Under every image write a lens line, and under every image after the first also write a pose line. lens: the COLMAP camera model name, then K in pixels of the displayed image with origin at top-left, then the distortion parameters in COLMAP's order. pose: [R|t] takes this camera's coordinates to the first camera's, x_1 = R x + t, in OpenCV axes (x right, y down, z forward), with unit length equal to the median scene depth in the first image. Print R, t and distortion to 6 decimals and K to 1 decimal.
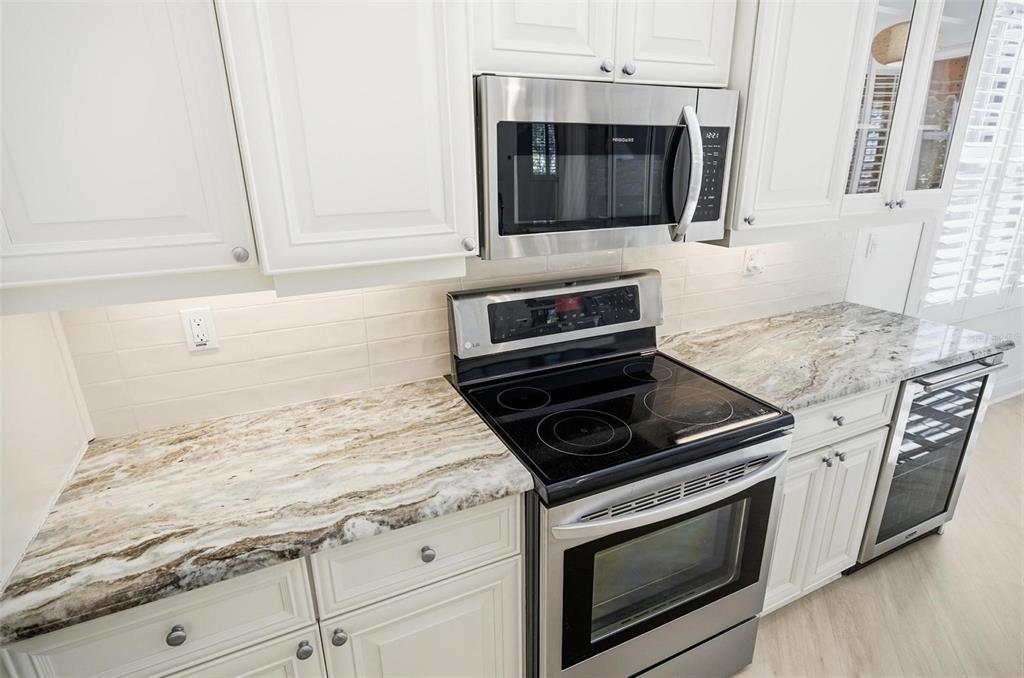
lens RADIAL K [[527.0, 0, 512.0], [0, 527.0, 339.0], [0, 0, 1]] dist [-0.000254, -0.000027]
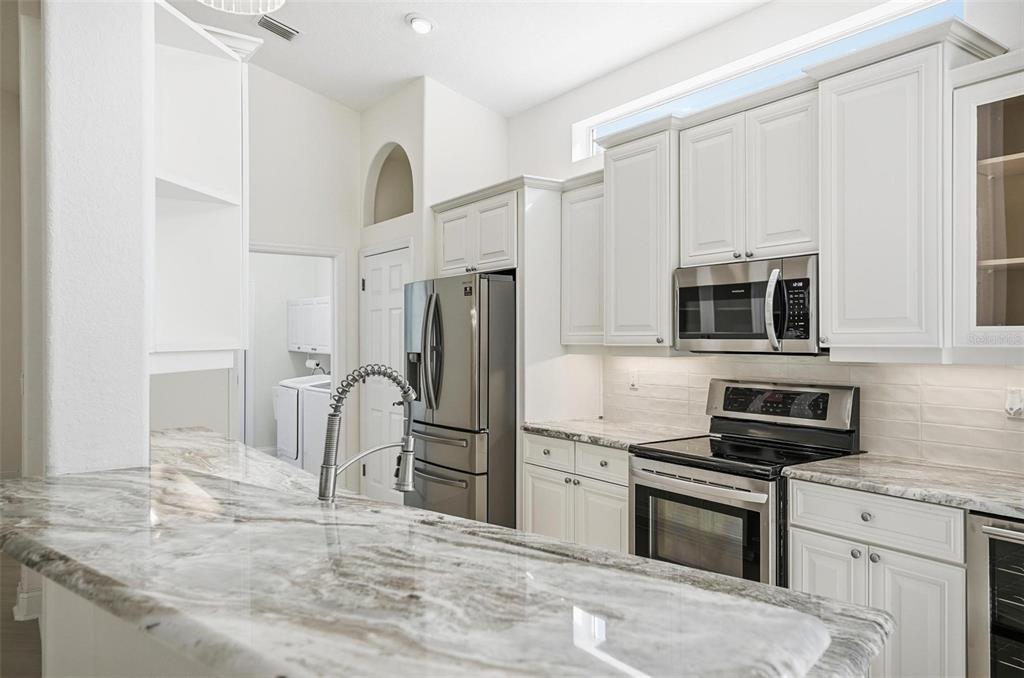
lens RADIAL K [[700.2, 0, 512.0], [0, 700.2, 339.0], [0, 0, 1]] dist [0.012032, 0.001459]
pose [[0.181110, 0.013437, -0.983371, 2.233358], [-0.320630, 0.946081, -0.046123, 0.124764], [0.929729, 0.323651, 0.175653, -0.080621]]
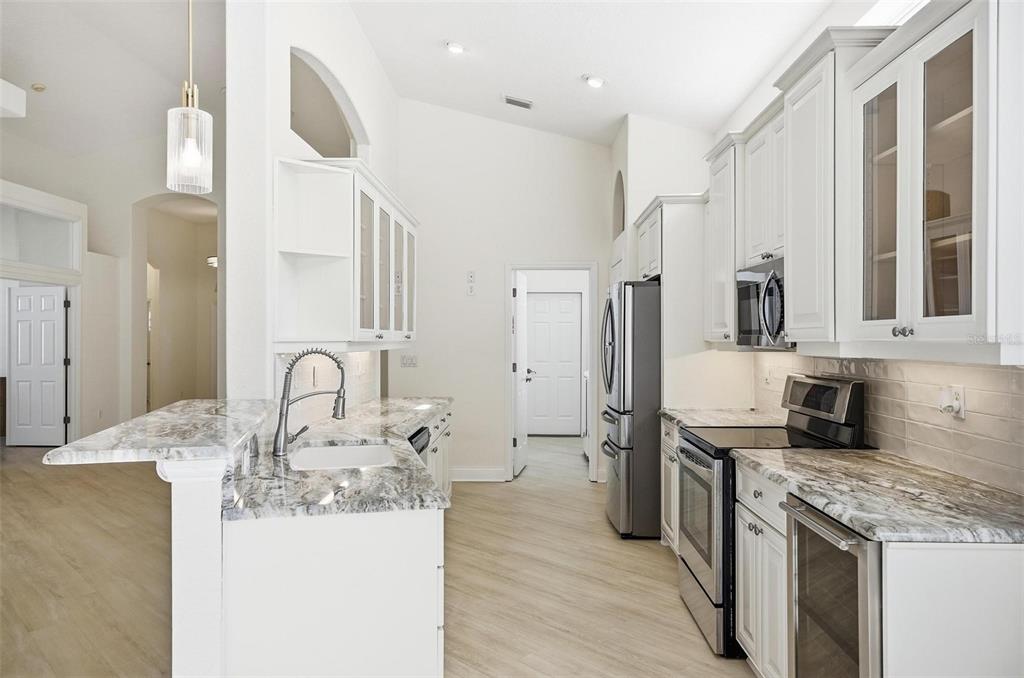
lens RADIAL K [[691.7, 0, 512.0], [0, 691.7, 339.0], [0, 0, 1]] dist [-0.001170, -0.000007]
pose [[-0.444659, 0.014882, -0.895576, 2.672429], [-0.283661, 0.946058, 0.156560, -0.324174], [0.849597, 0.323656, -0.416452, 1.248884]]
